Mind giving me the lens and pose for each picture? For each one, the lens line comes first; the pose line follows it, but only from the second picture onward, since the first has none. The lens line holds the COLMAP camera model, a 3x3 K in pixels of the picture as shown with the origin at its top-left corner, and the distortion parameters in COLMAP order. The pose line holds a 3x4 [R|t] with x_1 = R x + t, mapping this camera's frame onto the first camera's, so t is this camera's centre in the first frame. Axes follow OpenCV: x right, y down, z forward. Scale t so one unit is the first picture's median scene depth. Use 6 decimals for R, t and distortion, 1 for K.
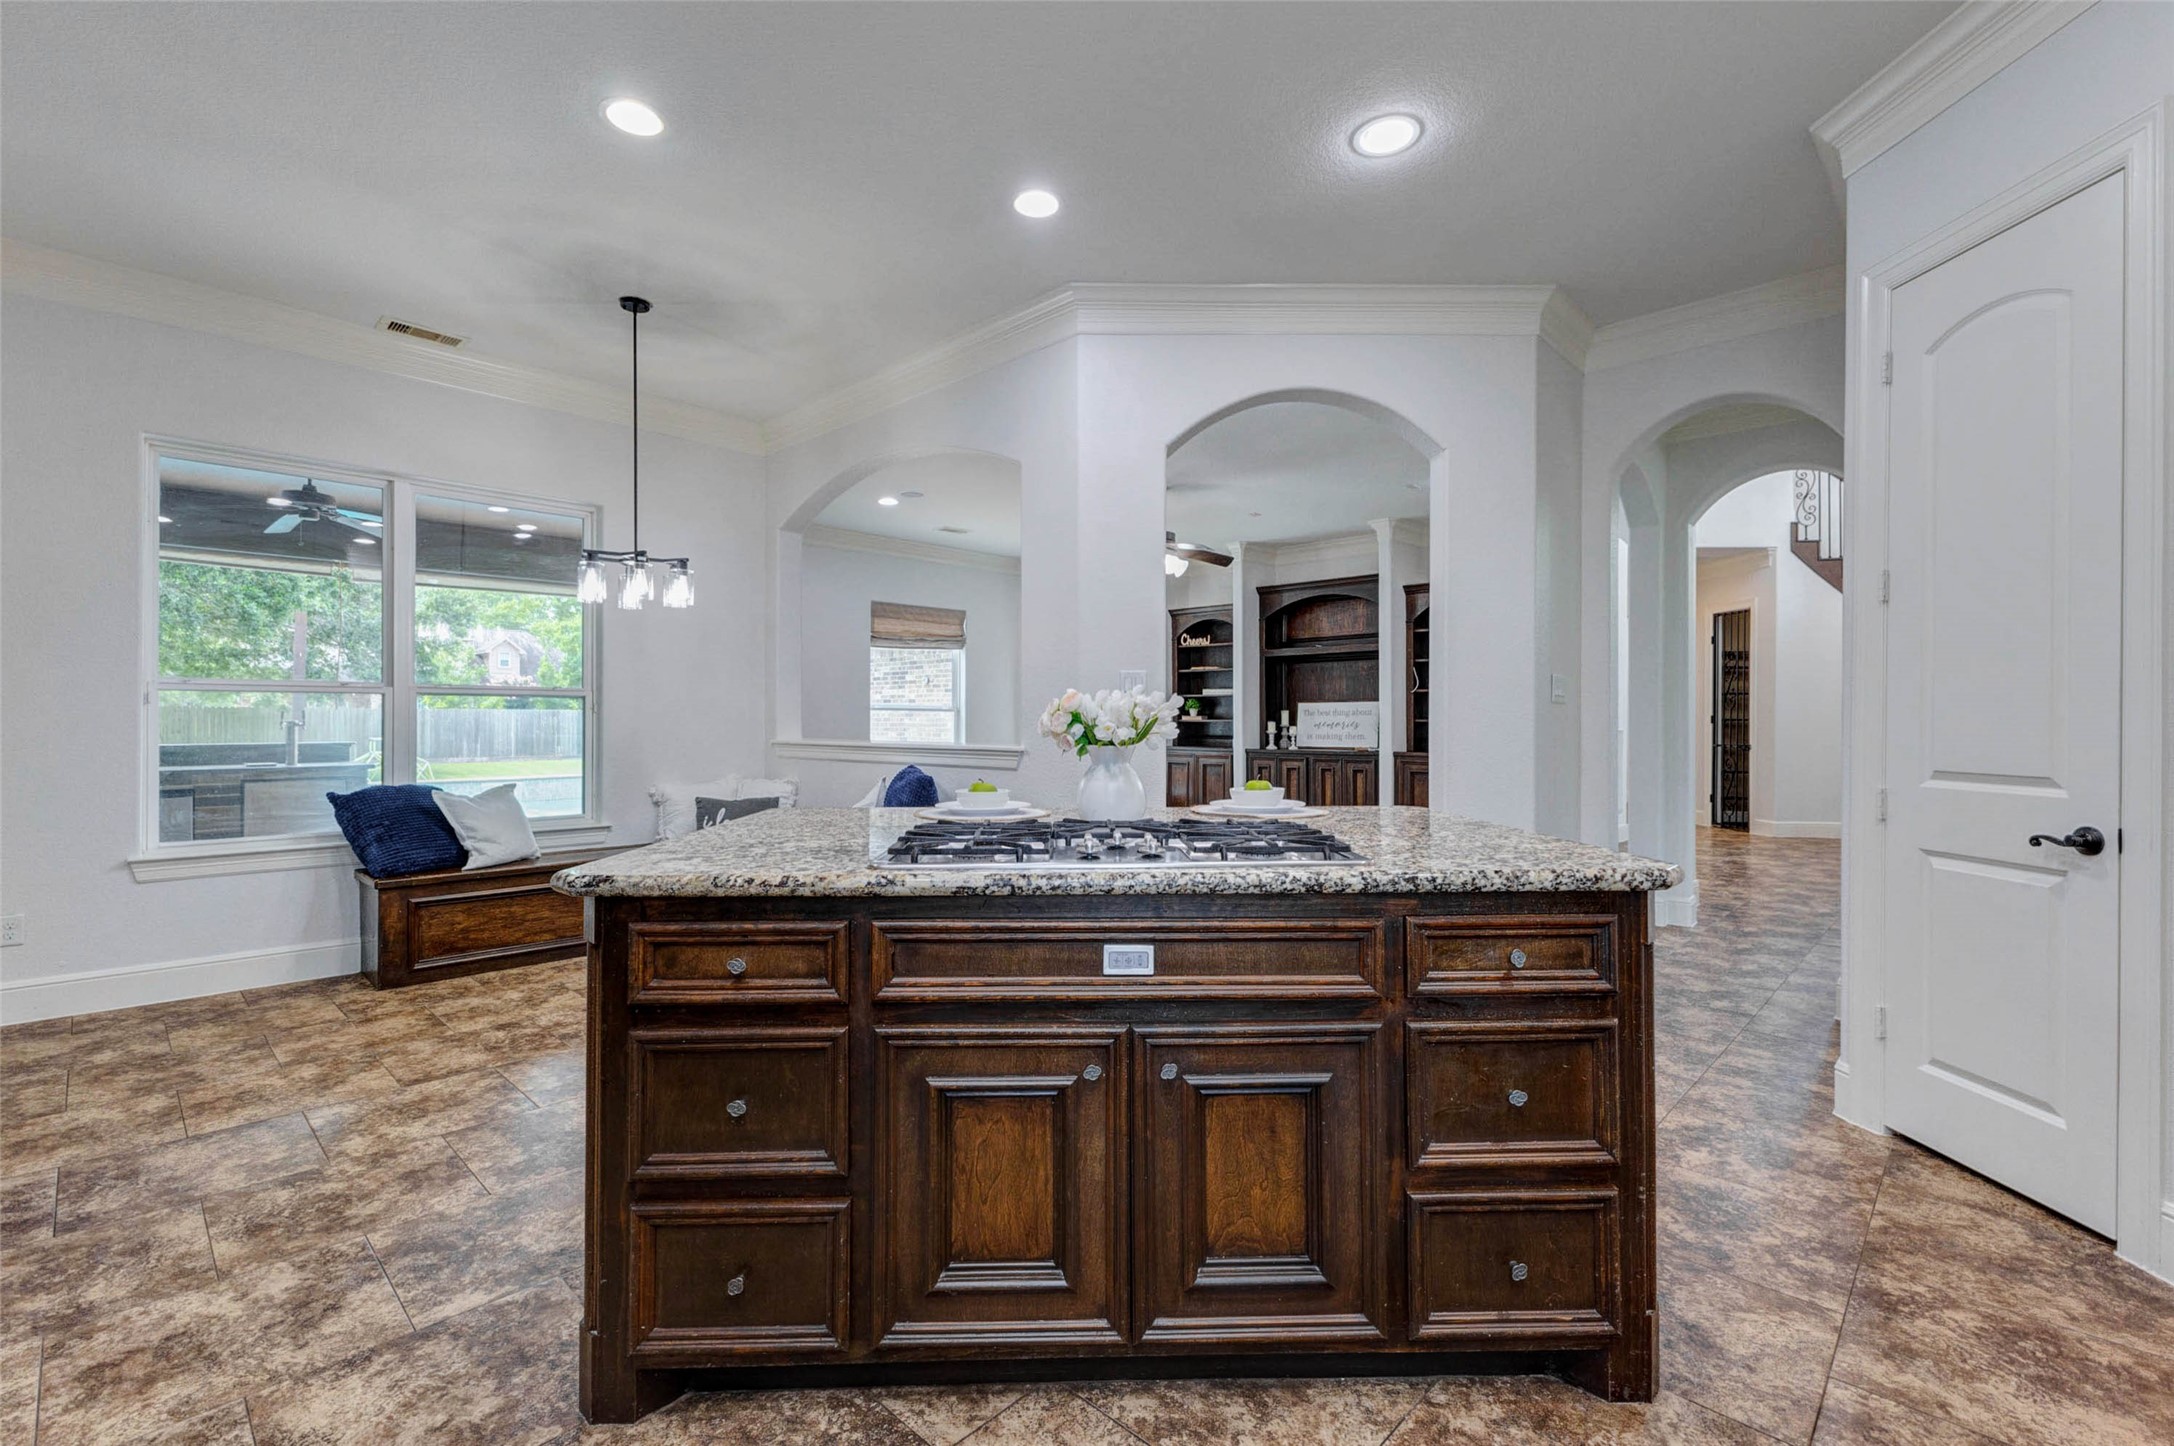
lens RADIAL K [[939.1, 0, 1079.8], [0, 939.1, 724.9], [0, 0, 1]] dist [0.003530, -0.001015]
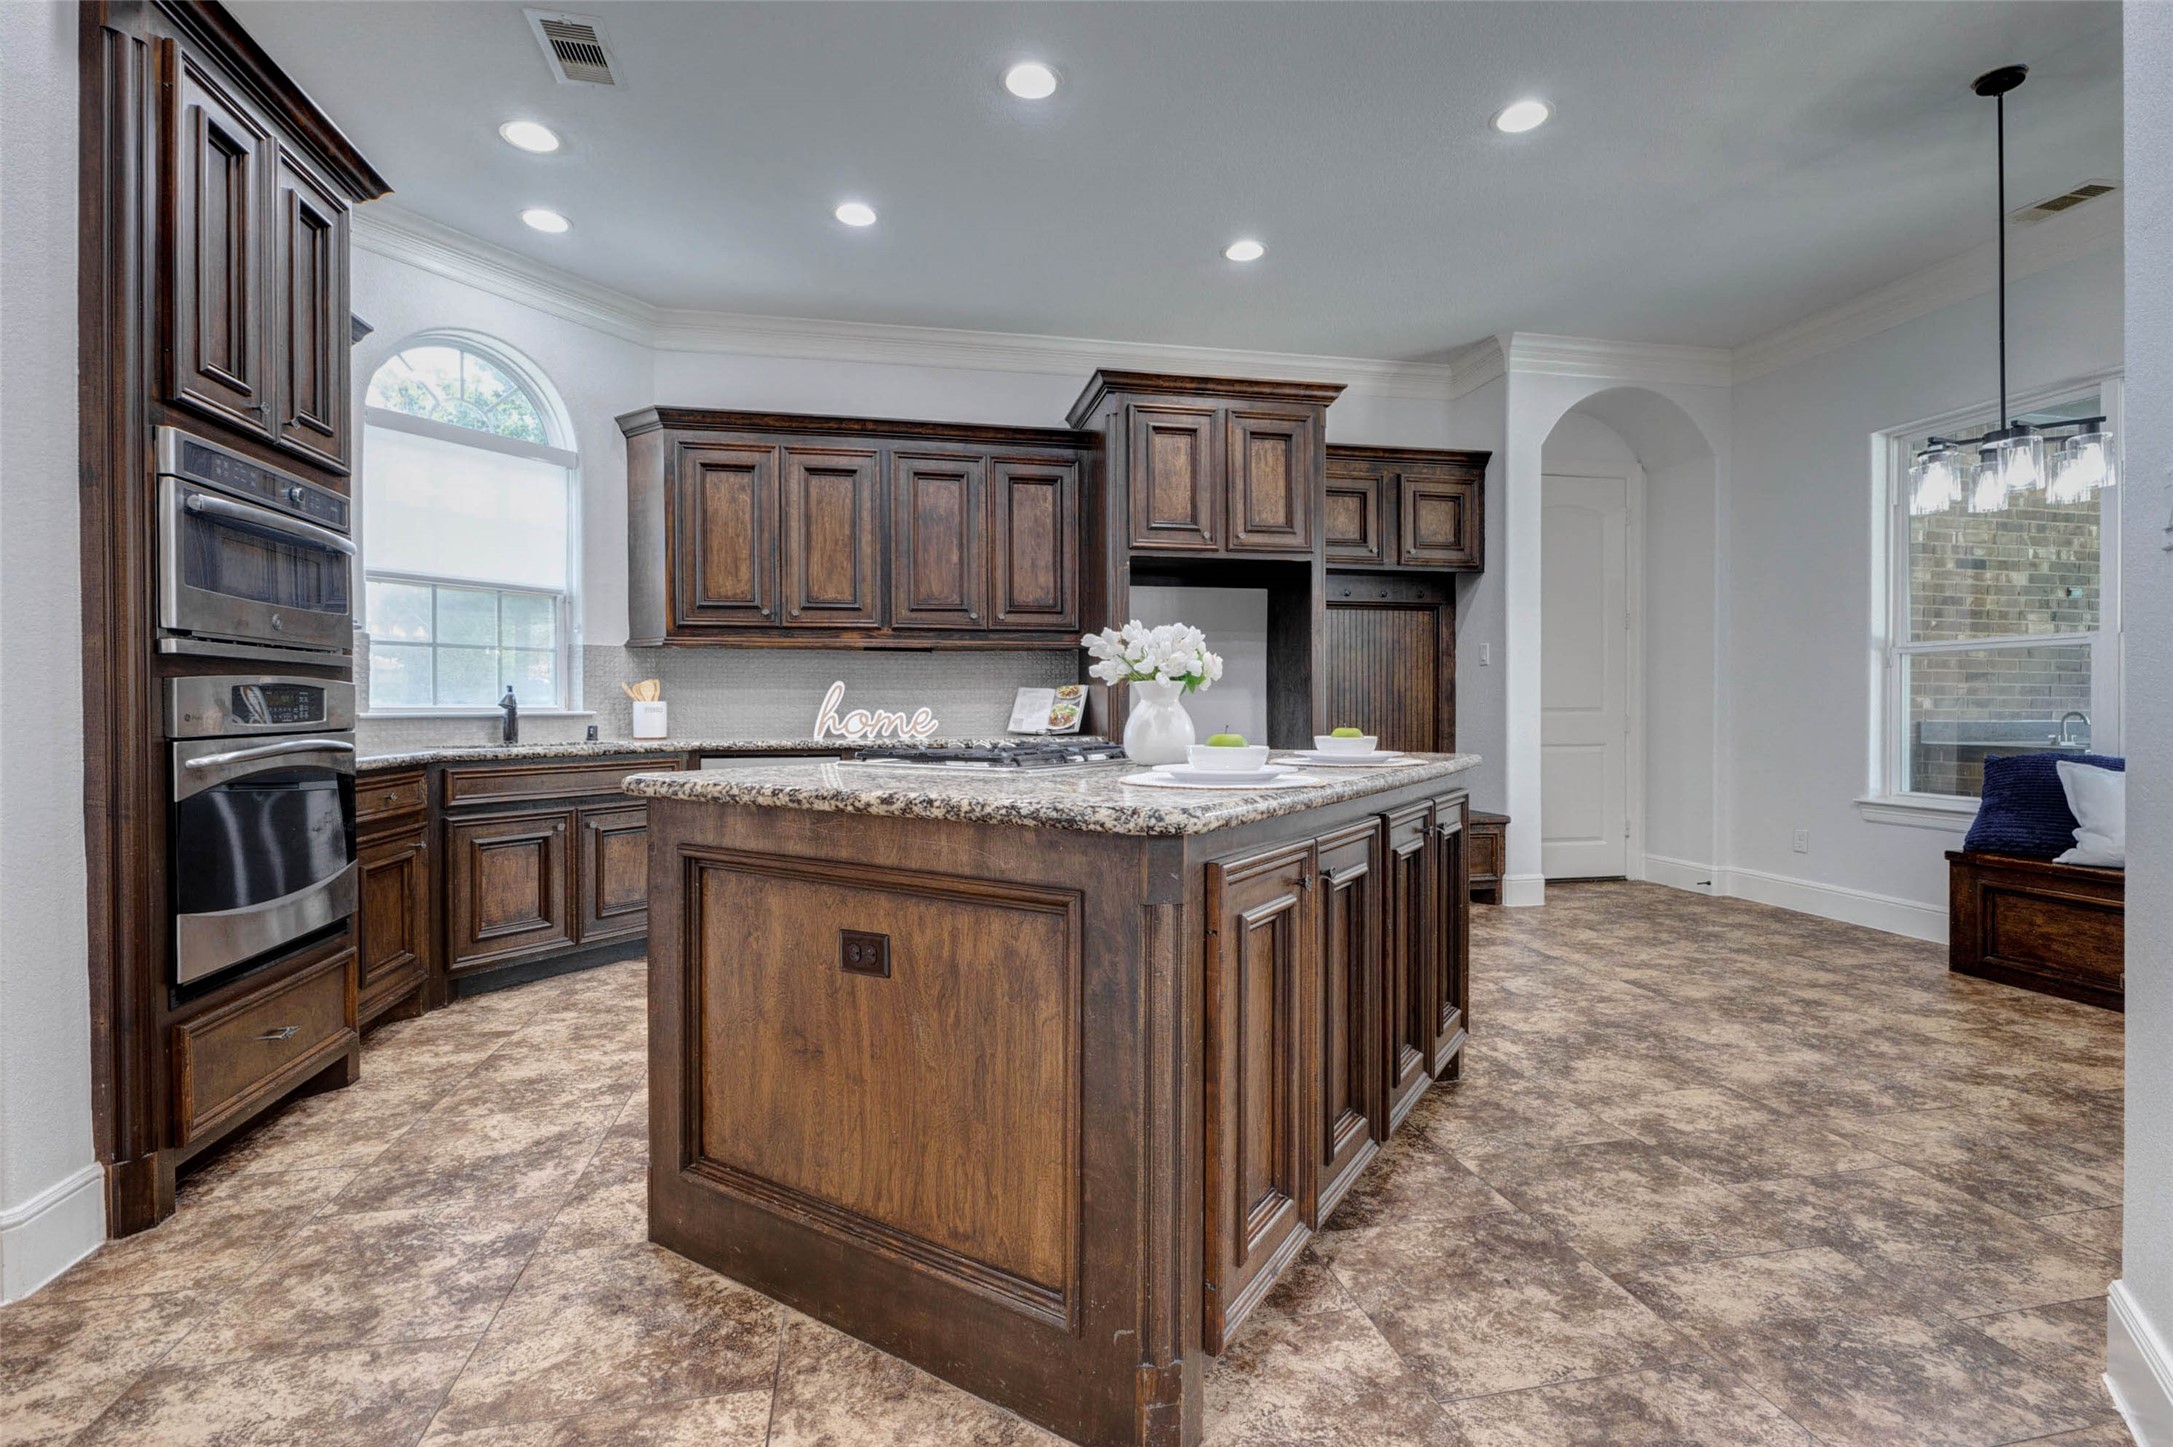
lens RADIAL K [[1011.1, 0, 1083.4], [0, 1011.1, 710.5], [0, 0, 1]] dist [-0.001102, 0.000999]
pose [[-0.560341, 0.000665, -0.828262, 0.494405], [-0.005261, 0.999977, 0.004363, 0.027522], [0.828245, 0.006802, -0.560325, 0.784997]]
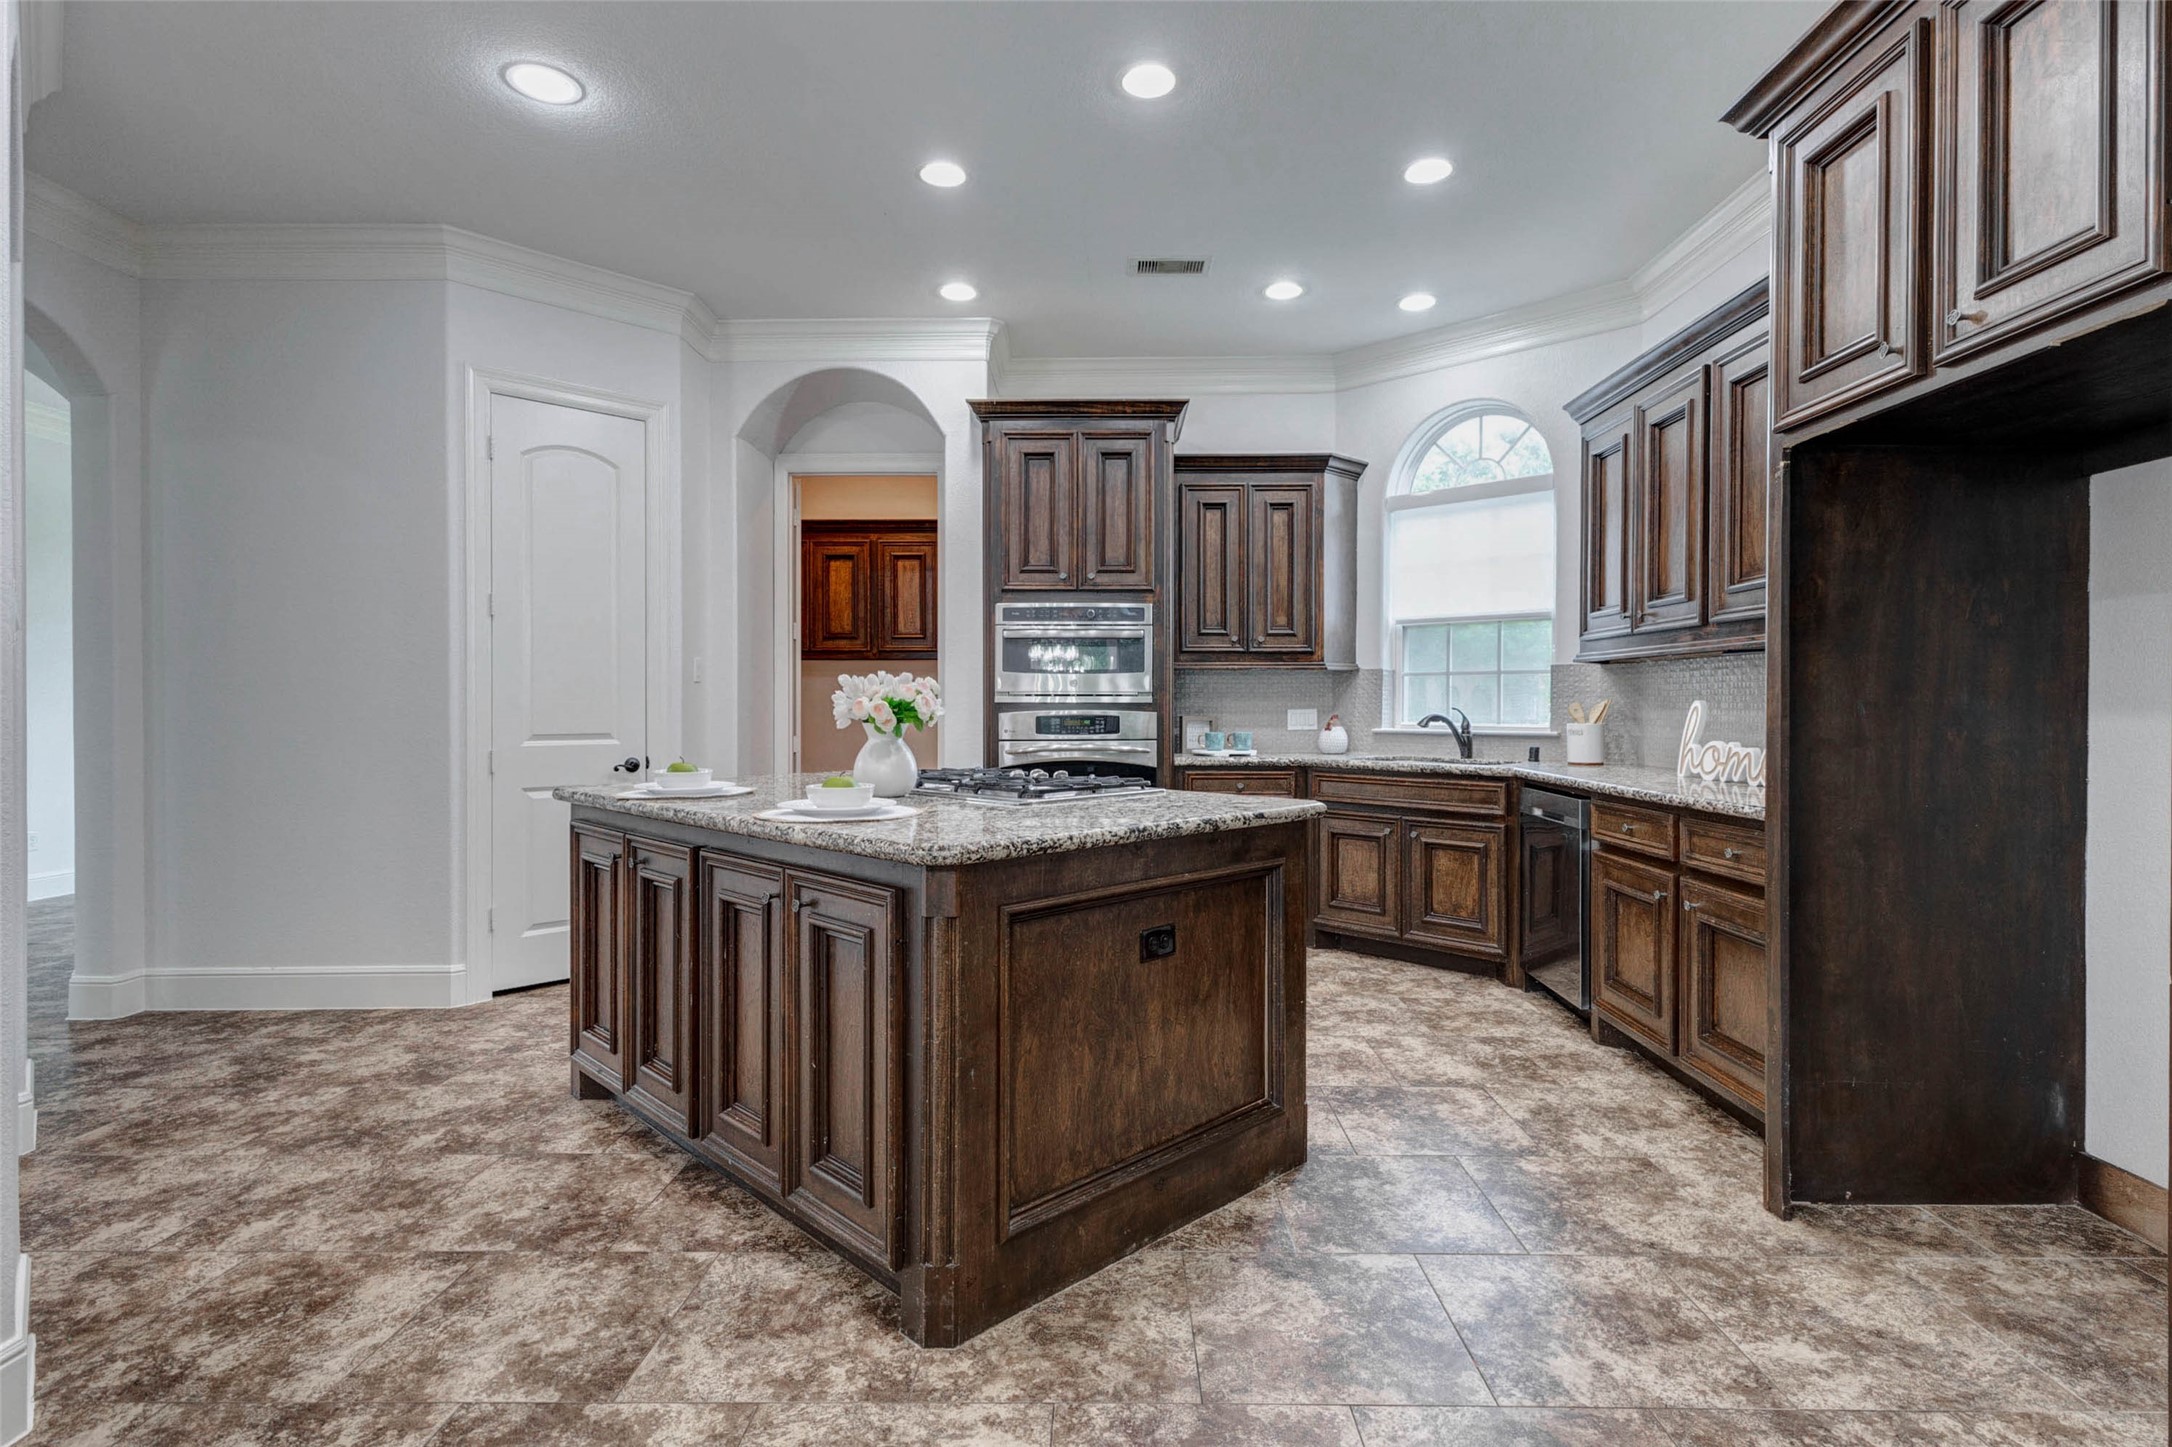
lens RADIAL K [[1064.0, 0, 1099.9], [0, 1064.0, 712.9], [0, 0, 1]] dist [0.012494, -0.001169]
pose [[-0.686208, -0.009953, 0.727337, -0.553272], [0.003477, 0.999850, 0.016963, -0.003797], [-0.727397, 0.014170, -0.686071, 0.867583]]
